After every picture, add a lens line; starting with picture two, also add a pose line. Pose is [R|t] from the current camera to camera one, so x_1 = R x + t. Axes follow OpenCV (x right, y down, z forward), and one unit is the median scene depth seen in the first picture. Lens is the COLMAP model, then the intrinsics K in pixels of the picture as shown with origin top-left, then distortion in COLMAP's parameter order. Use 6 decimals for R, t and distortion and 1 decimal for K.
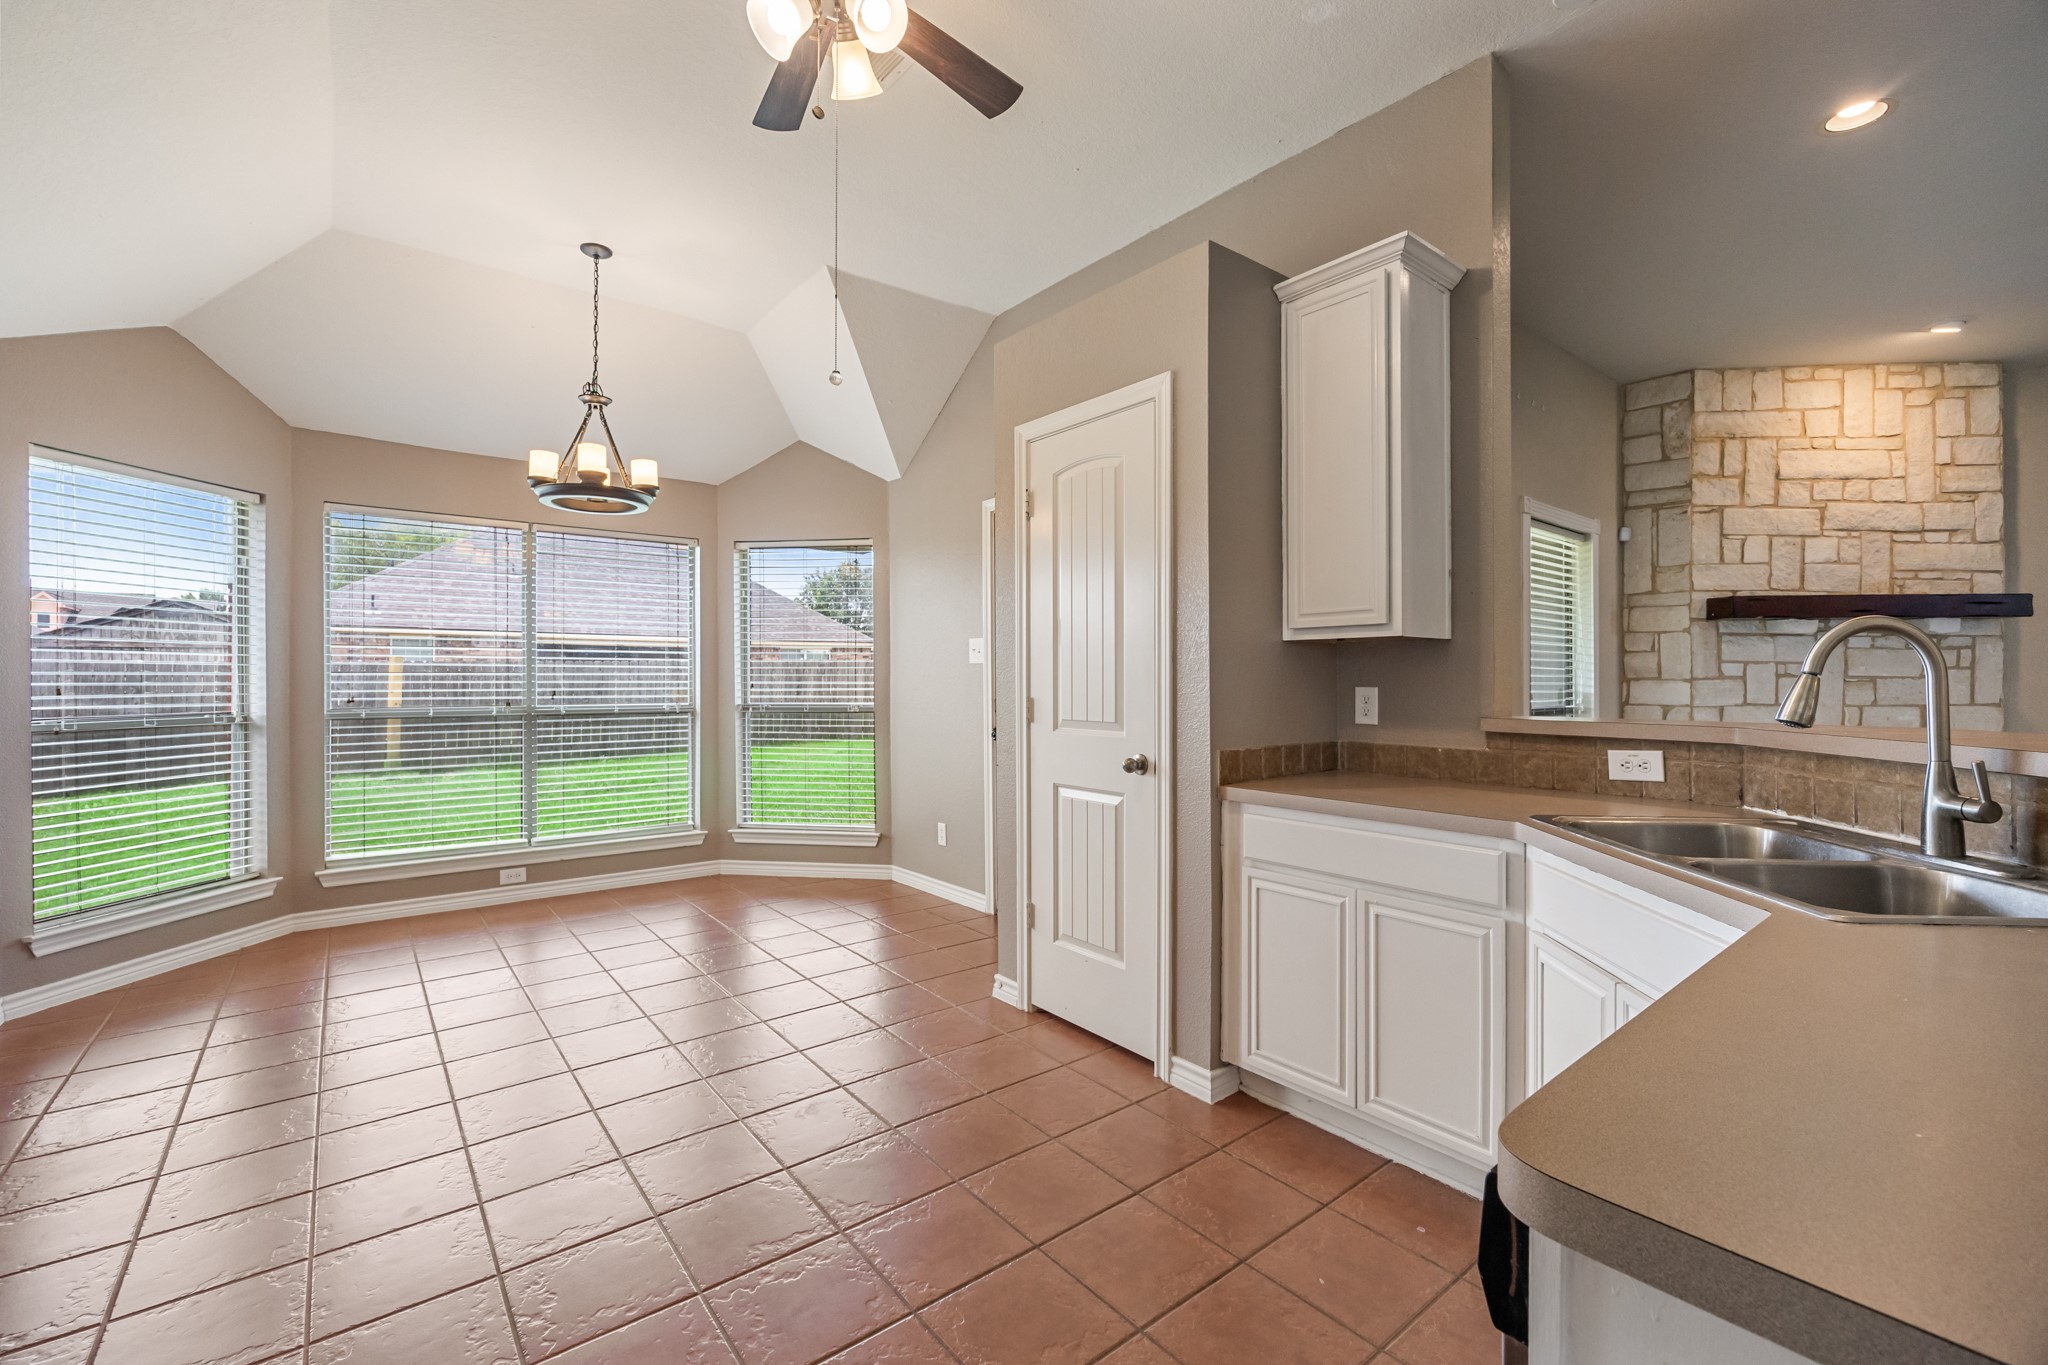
lens RADIAL K [[864.8, 0, 1024.0], [0, 864.8, 682.5], [0, 0, 1]] dist [-0.010888, -0.000249]
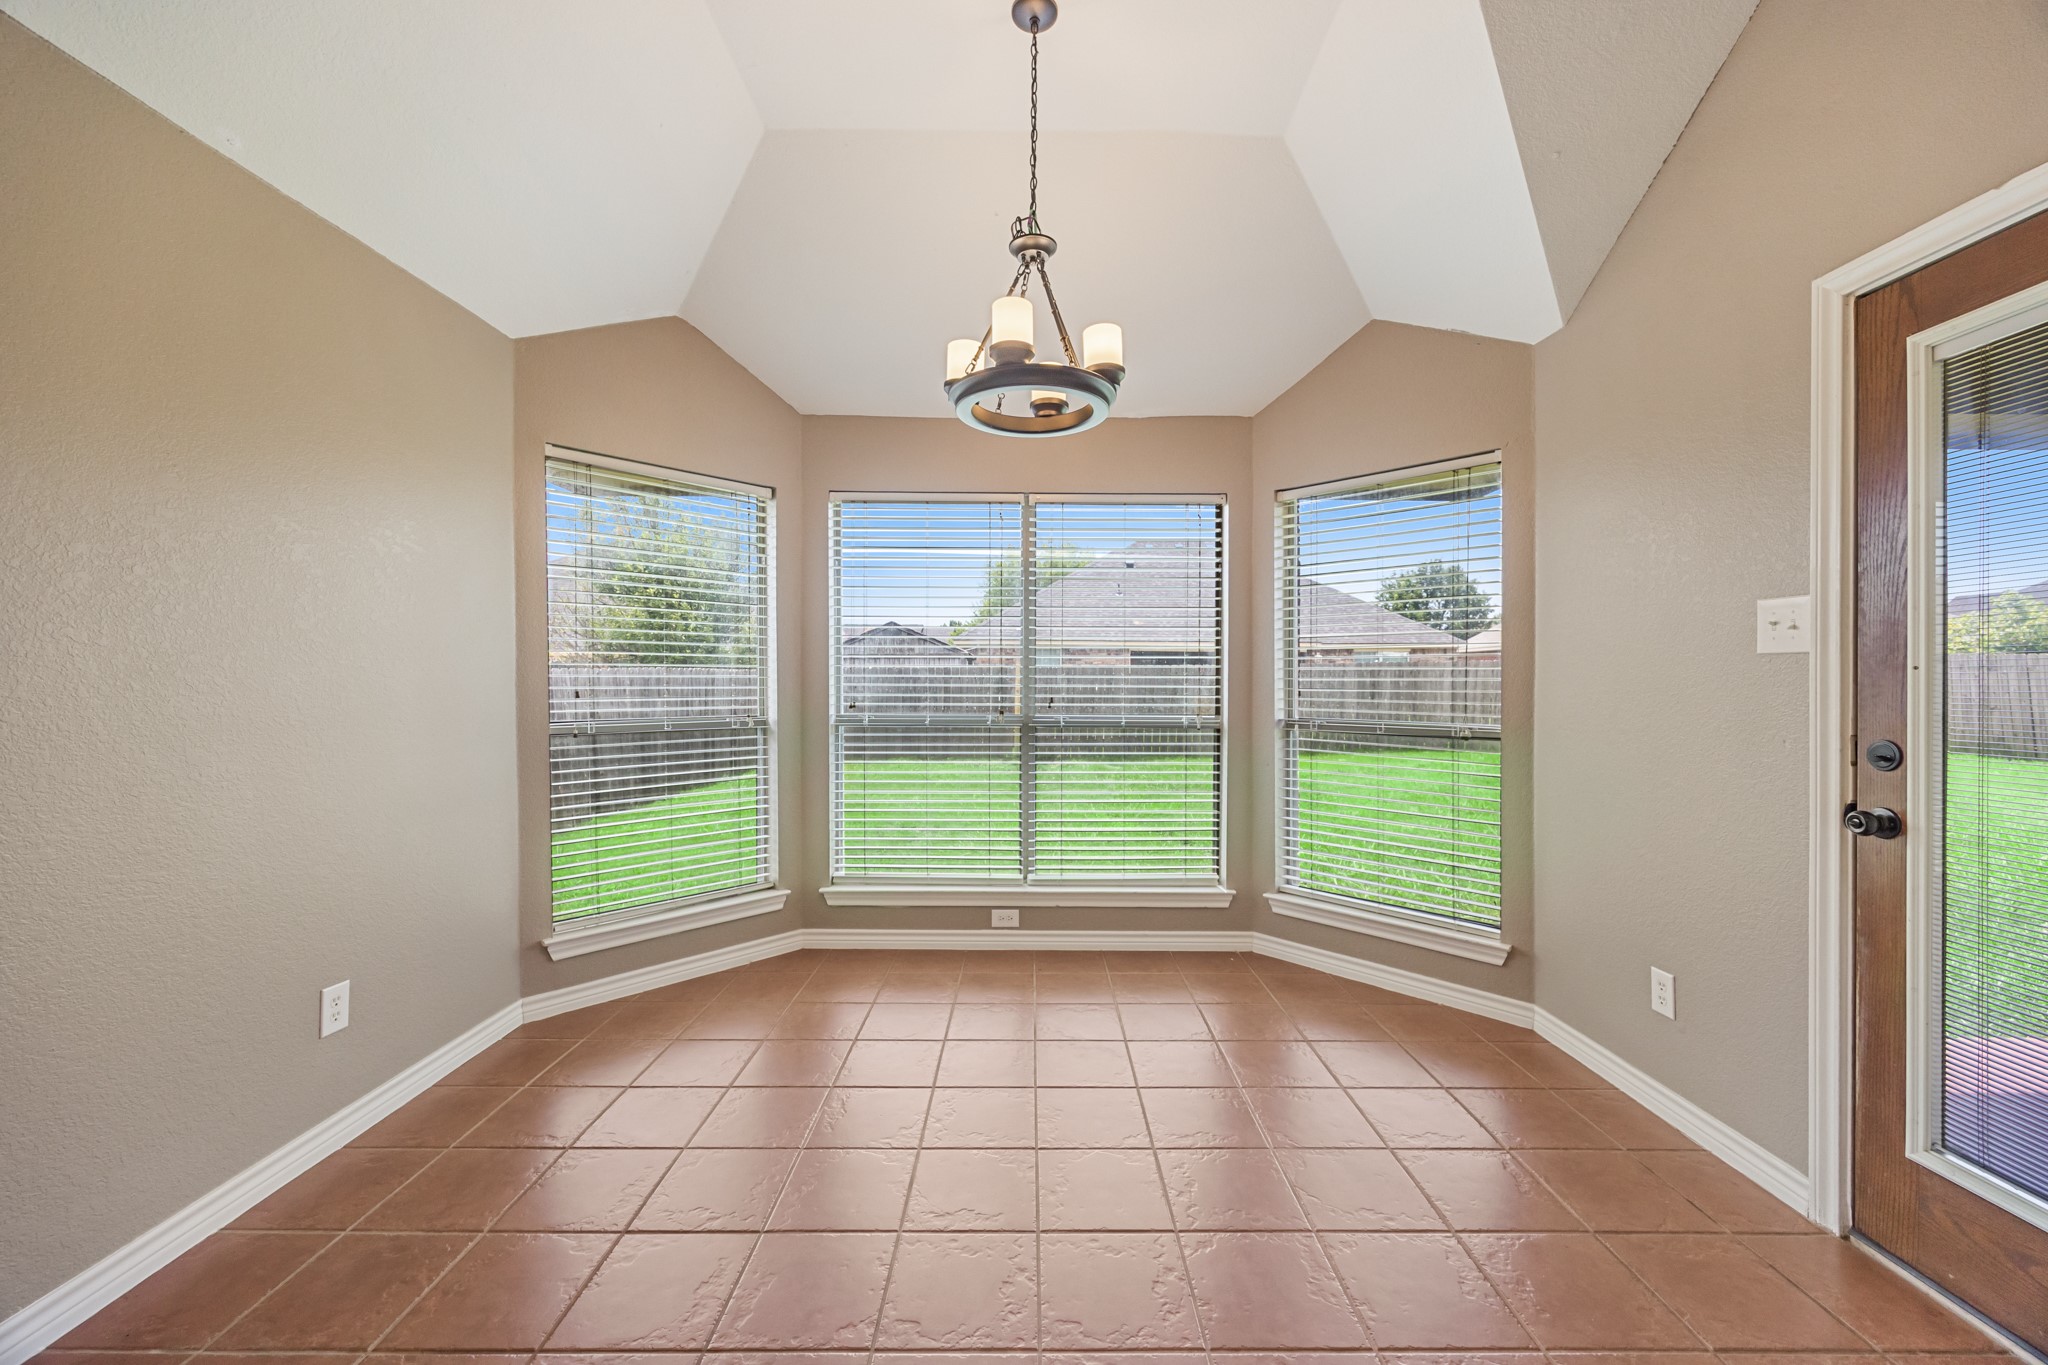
lens RADIAL K [[790.9, 0, 1027.9], [0, 790.9, 686.8], [0, 0, 1]] dist [-0.000079, 0.000063]
pose [[0.785507, 0.007785, -0.618804, -0.101135], [-0.006015, 0.999970, 0.004946, -0.003915], [0.618823, -0.000163, 0.785530, 0.402776]]
